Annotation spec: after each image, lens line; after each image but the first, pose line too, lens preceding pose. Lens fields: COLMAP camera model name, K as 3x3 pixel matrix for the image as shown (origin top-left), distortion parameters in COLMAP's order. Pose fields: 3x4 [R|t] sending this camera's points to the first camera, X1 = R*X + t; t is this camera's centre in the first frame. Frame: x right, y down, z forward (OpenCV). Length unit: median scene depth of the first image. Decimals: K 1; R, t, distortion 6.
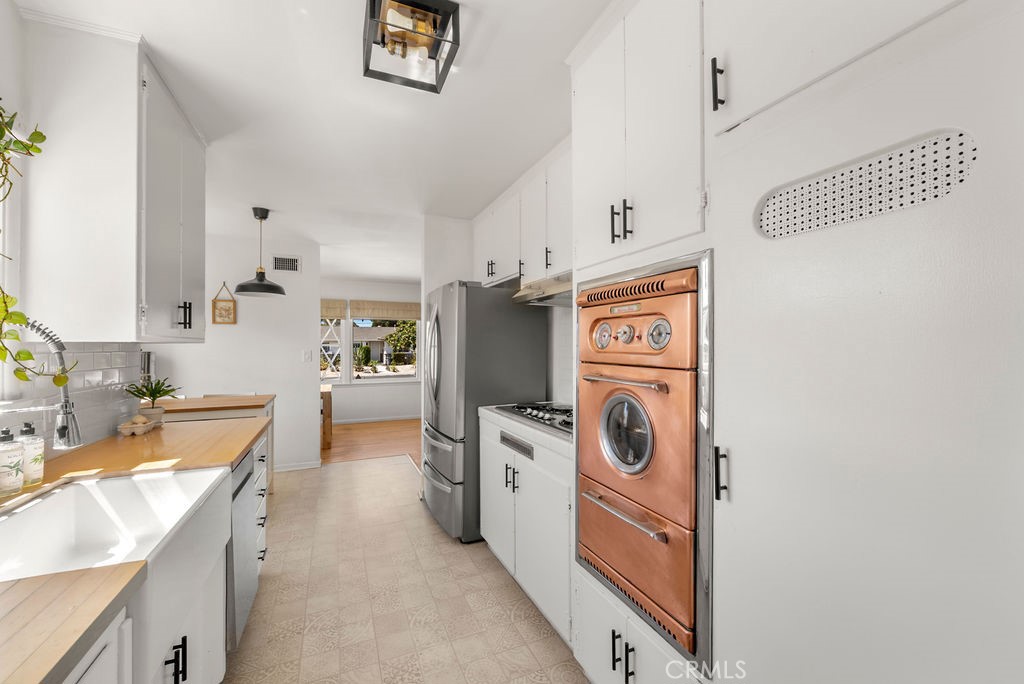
lens RADIAL K [[411.1, 0, 513.0], [0, 411.1, 342.9], [0, 0, 1]] dist [0.000274, -0.000251]
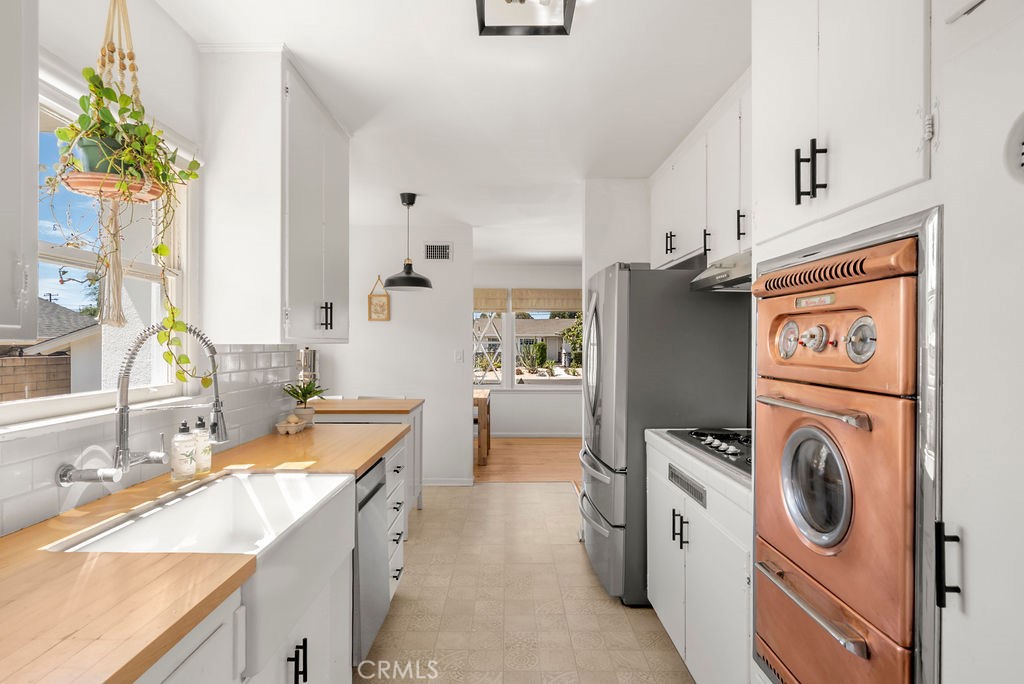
lens RADIAL K [[539.4, 0, 509.8], [0, 539.4, 341.5], [0, 0, 1]] dist [0.003640, -0.002314]
pose [[0.917988, 0.003880, -0.396588, 0.129595], [-0.001733, 0.999982, 0.005771, -0.016108], [0.396603, -0.004611, 0.917978, -0.009835]]
